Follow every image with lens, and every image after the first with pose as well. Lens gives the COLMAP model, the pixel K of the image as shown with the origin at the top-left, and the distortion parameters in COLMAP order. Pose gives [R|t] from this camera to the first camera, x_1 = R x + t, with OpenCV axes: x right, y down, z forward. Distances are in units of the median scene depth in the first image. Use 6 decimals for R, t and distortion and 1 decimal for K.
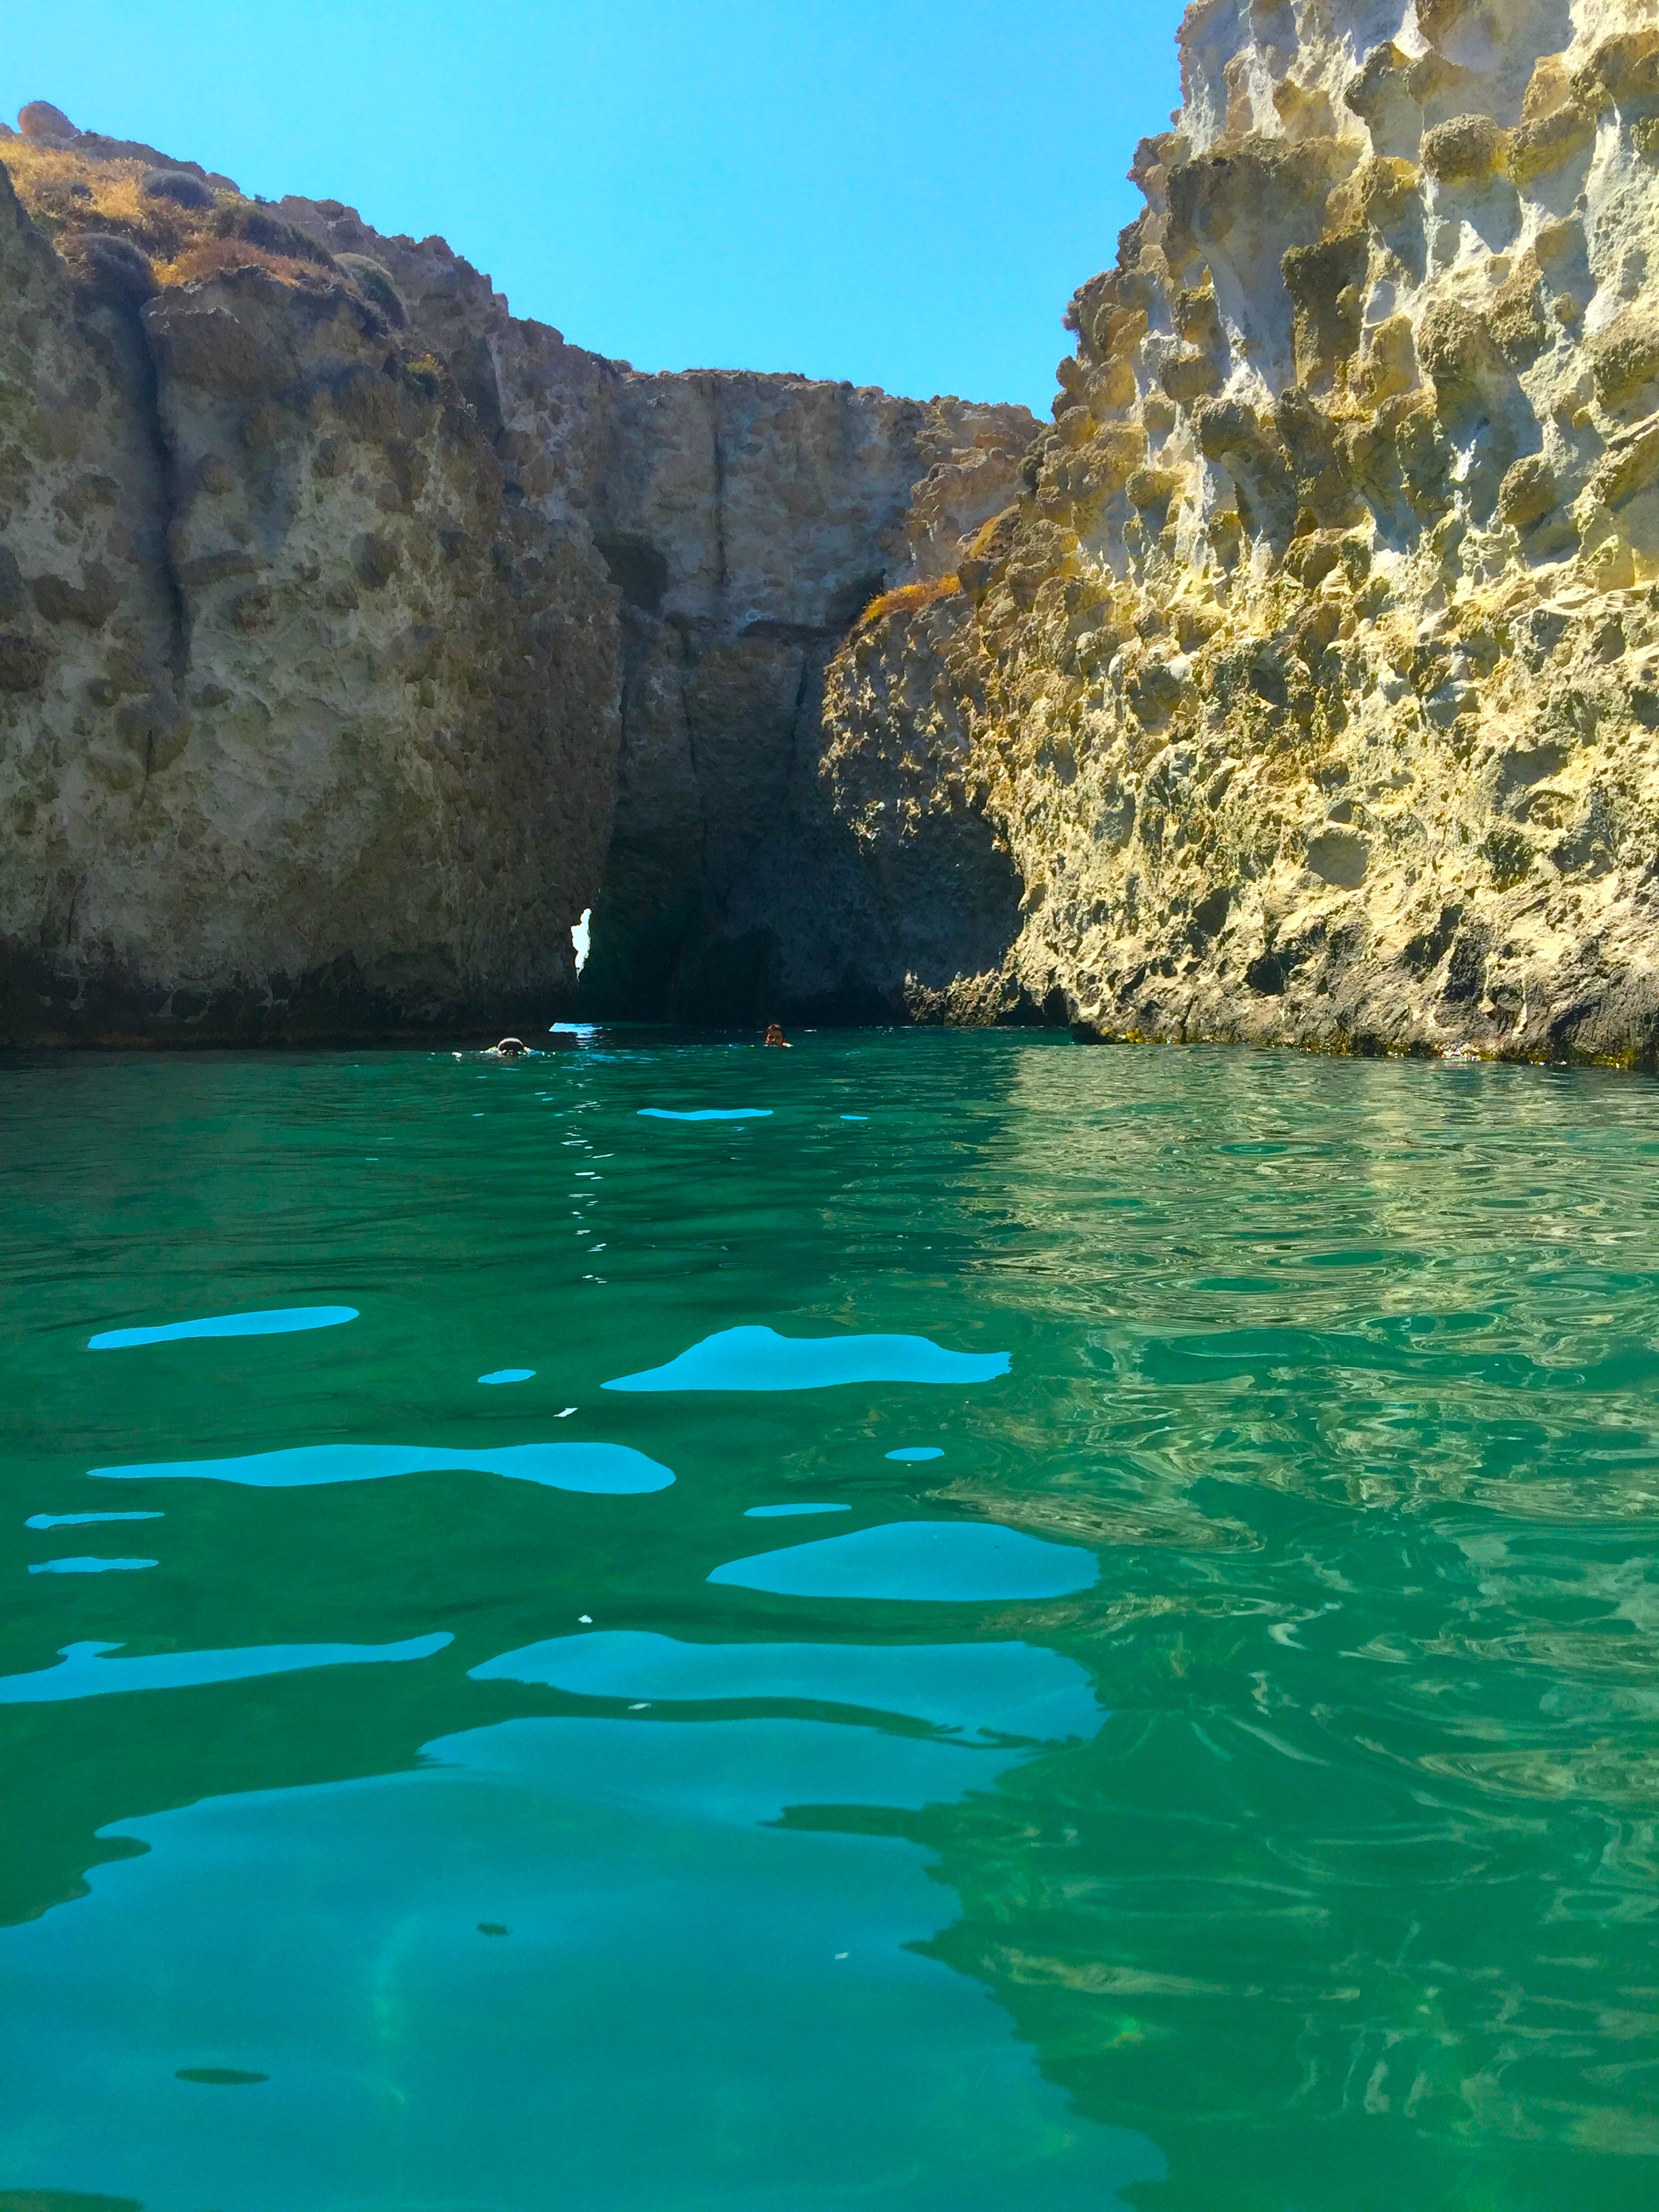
lens RADIAL K [[1942.0, 0, 833.2], [0, 1942.0, 1116.1], [0, 0, 1]] dist [0.071895, -0.135425]
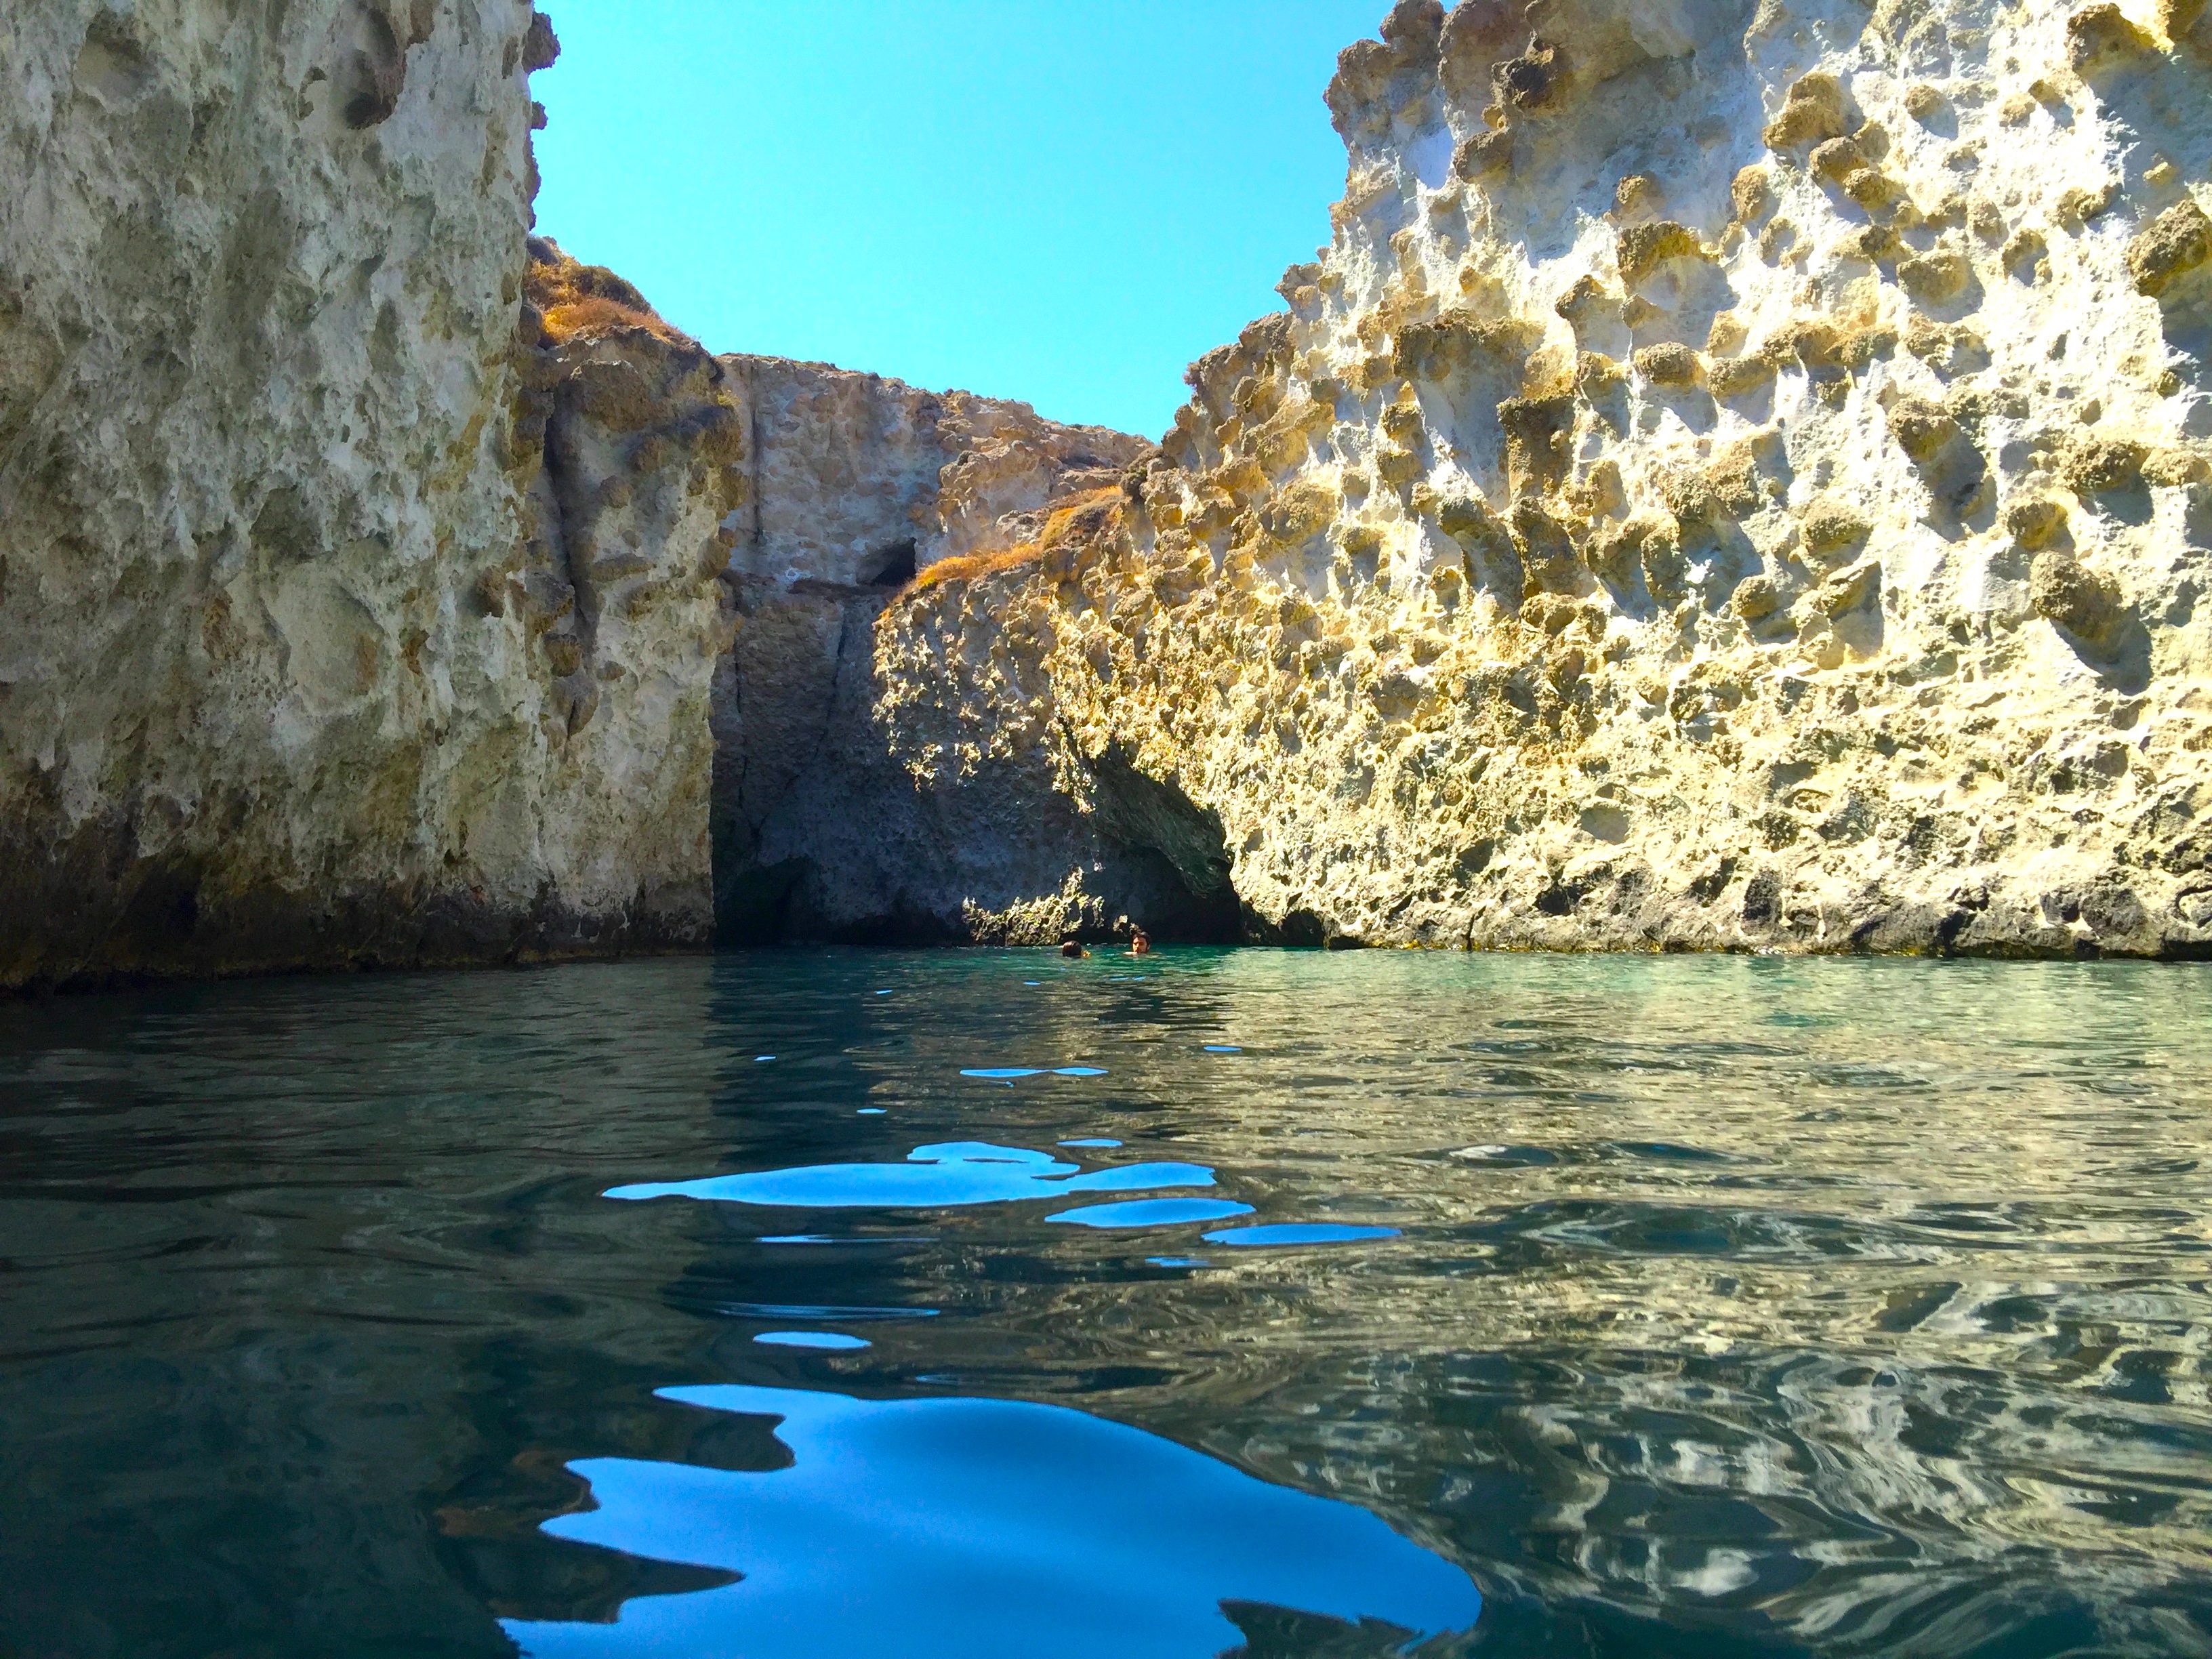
lens RADIAL K [[1942.0, 0, 1109.5], [0, 1942.0, 811.0], [0, 0, 1]] dist [0.071895, -0.135425]
pose [[0.974541, 0.009754, 0.223999, -0.289892], [0.016557, 0.993195, -0.115280, 0.014732], [-0.223599, 0.116054, 0.967747, -0.223735]]
